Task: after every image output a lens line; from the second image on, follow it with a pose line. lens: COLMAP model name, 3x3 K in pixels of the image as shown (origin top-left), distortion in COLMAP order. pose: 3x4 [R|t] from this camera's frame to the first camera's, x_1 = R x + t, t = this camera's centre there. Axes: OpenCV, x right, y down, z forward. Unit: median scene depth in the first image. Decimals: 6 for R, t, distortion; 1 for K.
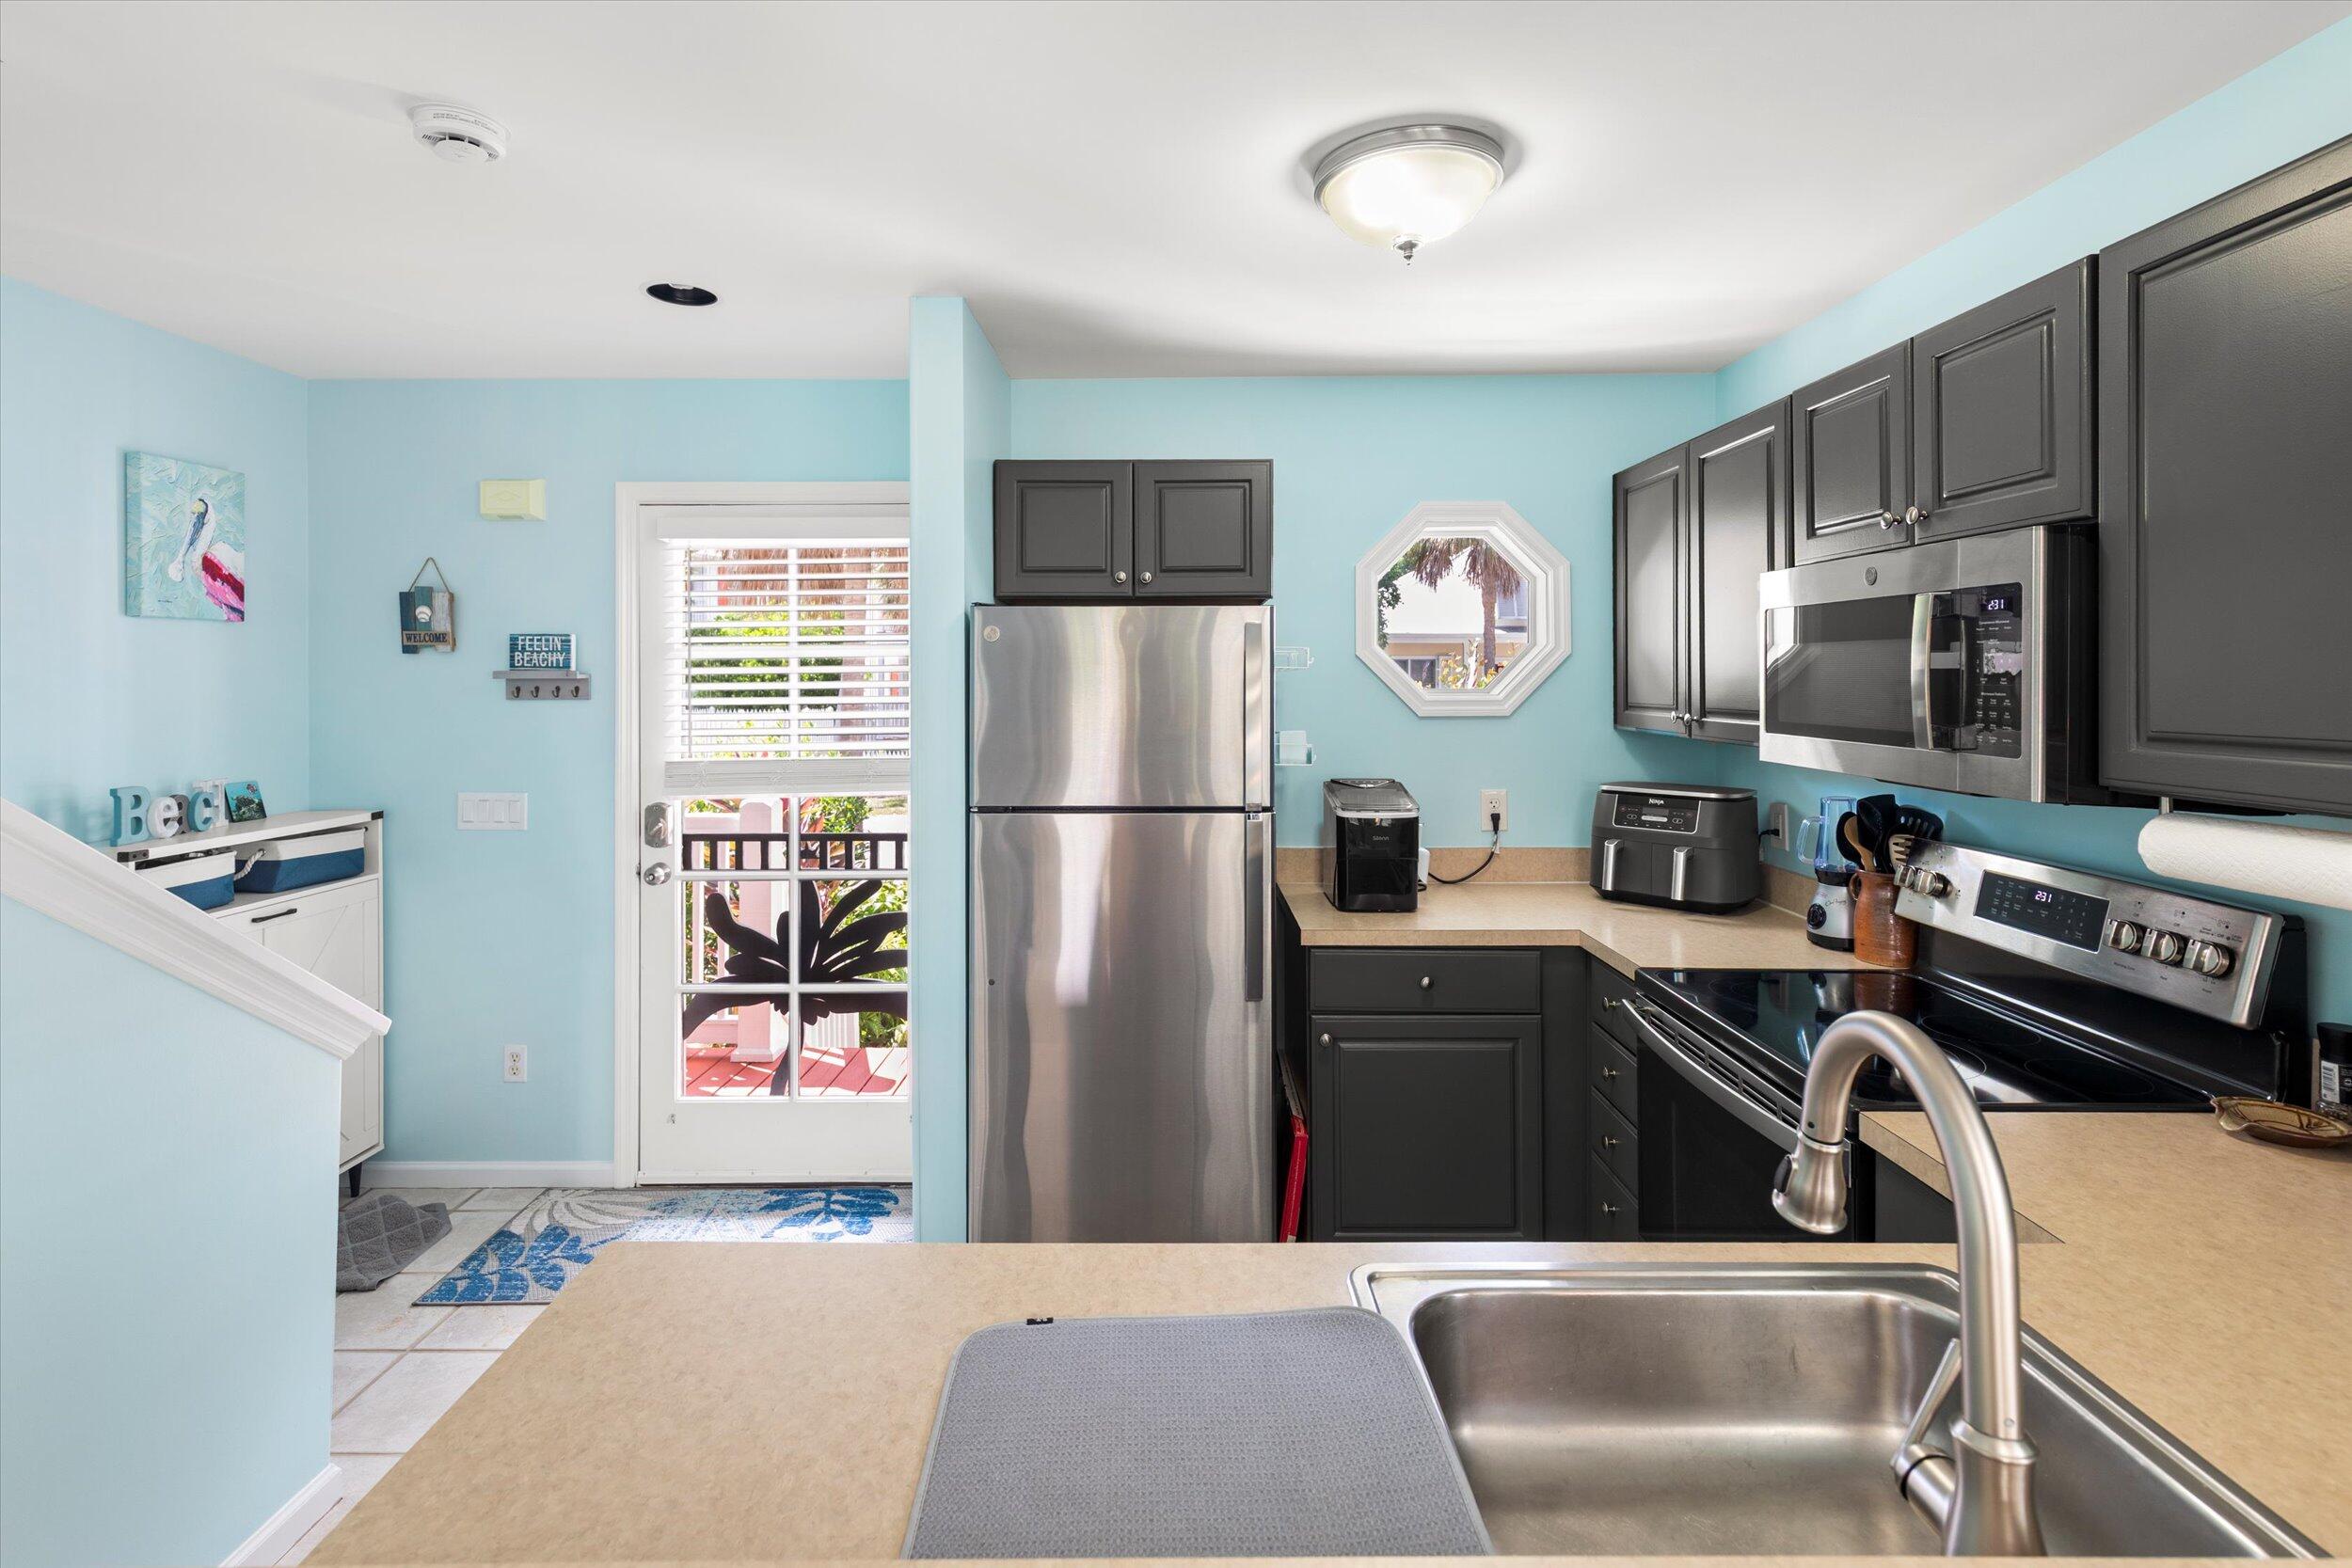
lens RADIAL K [[1074.6, 0, 1175.0], [0, 1074.6, 689.5], [0, 0, 1]] dist [0.011109, -0.004421]
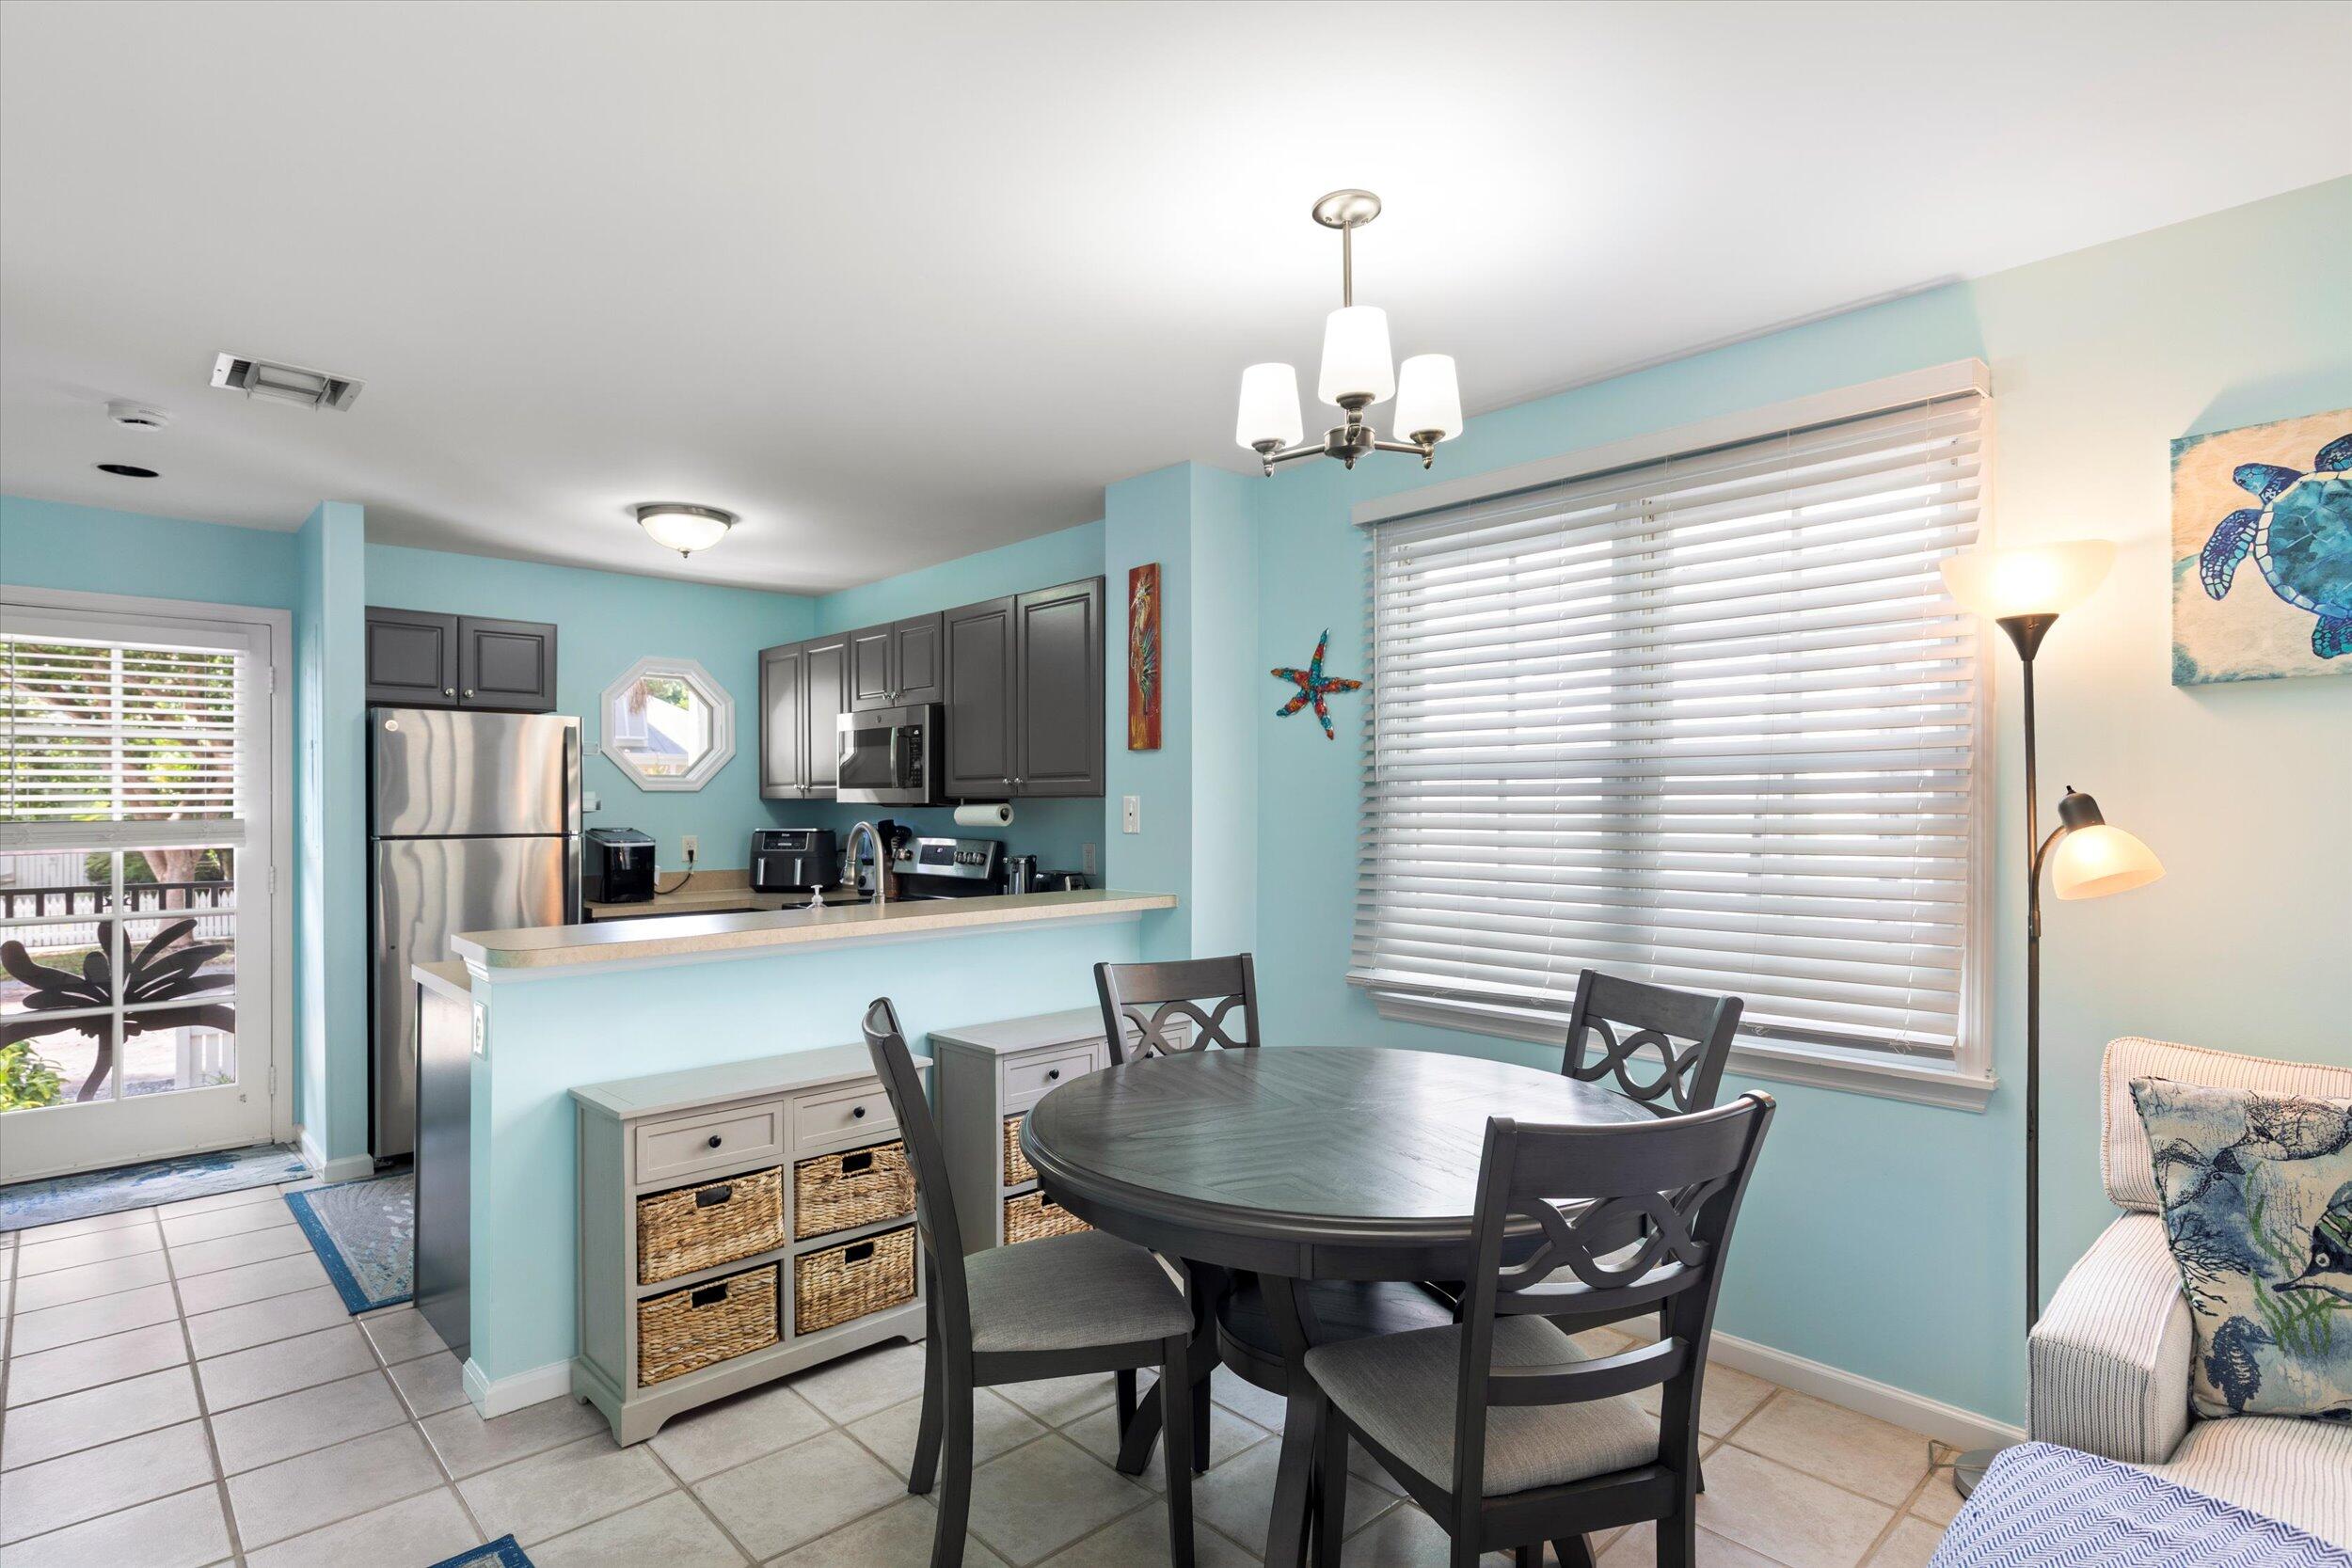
lens RADIAL K [[1191.0, 0, 1152.6], [0, 1191.0, 805.9], [0, 0, 1]] dist [-0.002437, 0.000687]
pose [[0.730477, 0.000722, 0.682937, -0.469388], [0.007445, 0.999932, -0.009021, 0.076549], [-0.682896, 0.011674, 0.730422, -0.883133]]
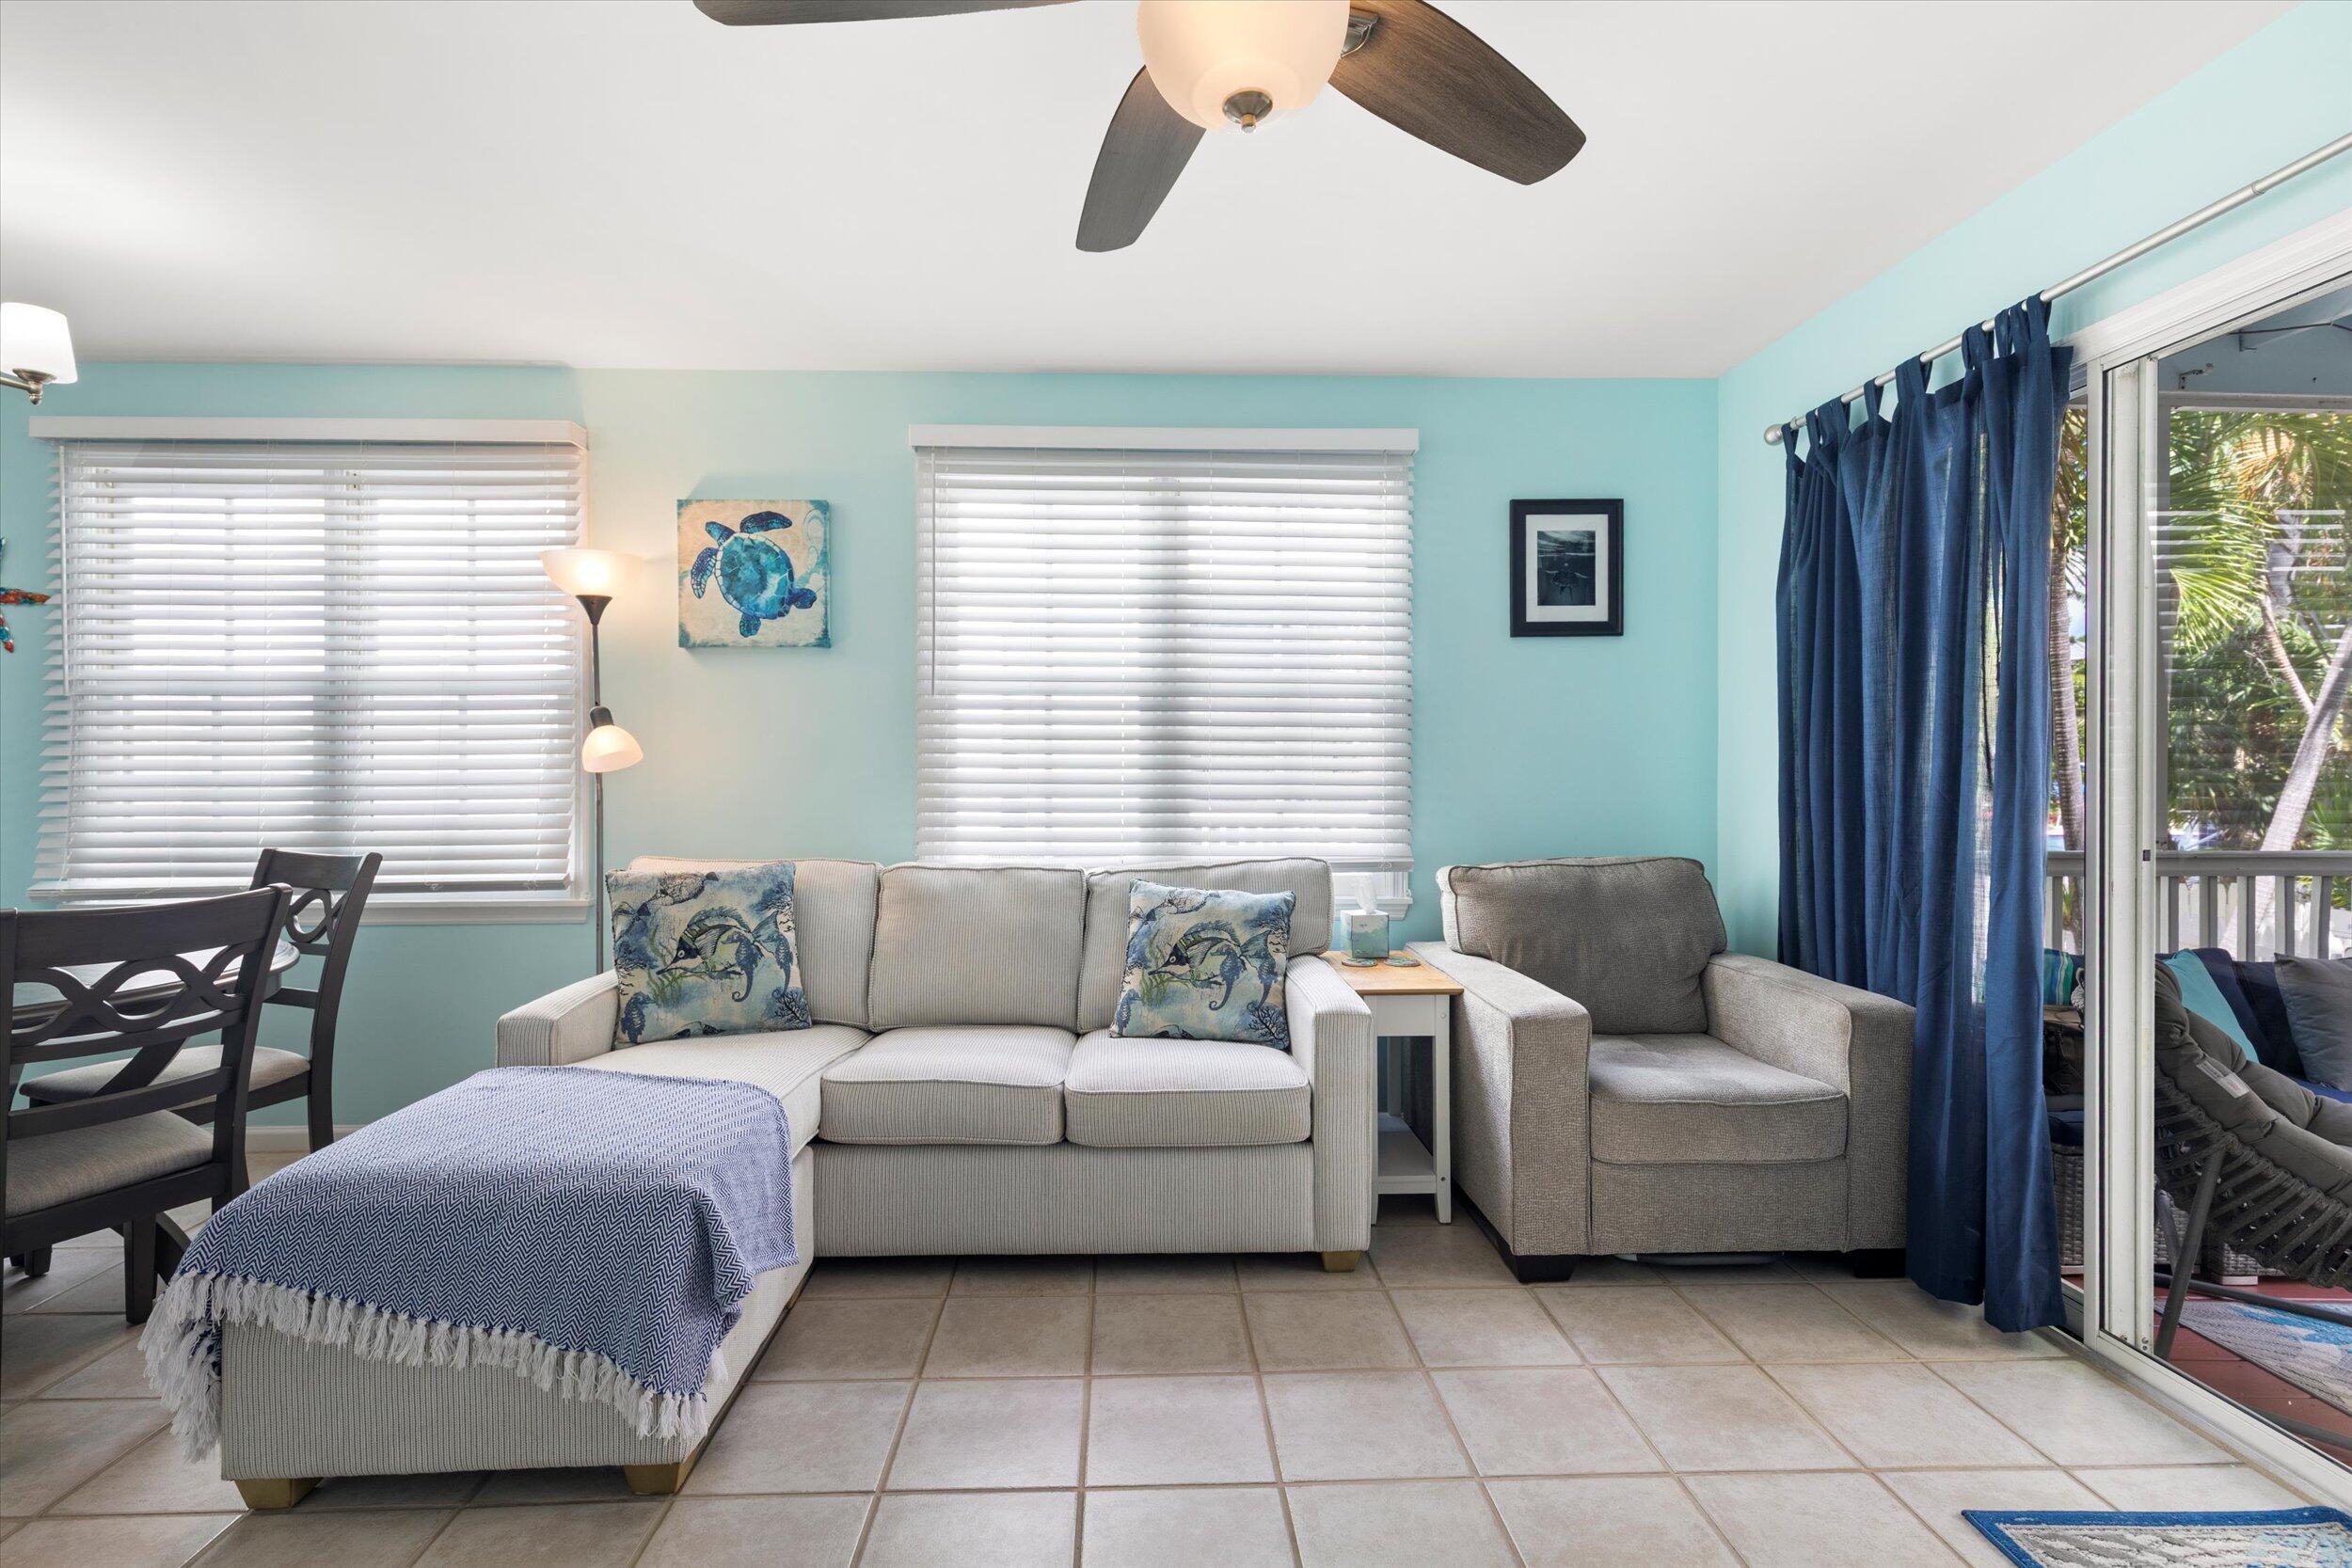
lens RADIAL K [[1074.6, 0, 1166.9], [0, 1074.6, 778.3], [0, 0, 1]] dist [0.011109, -0.004421]
pose [[-0.048293, -0.010911, 0.998774, -0.652015], [0.013547, 0.999841, 0.011577, 0.131899], [-0.998741, 0.014090, -0.048138, -1.239615]]
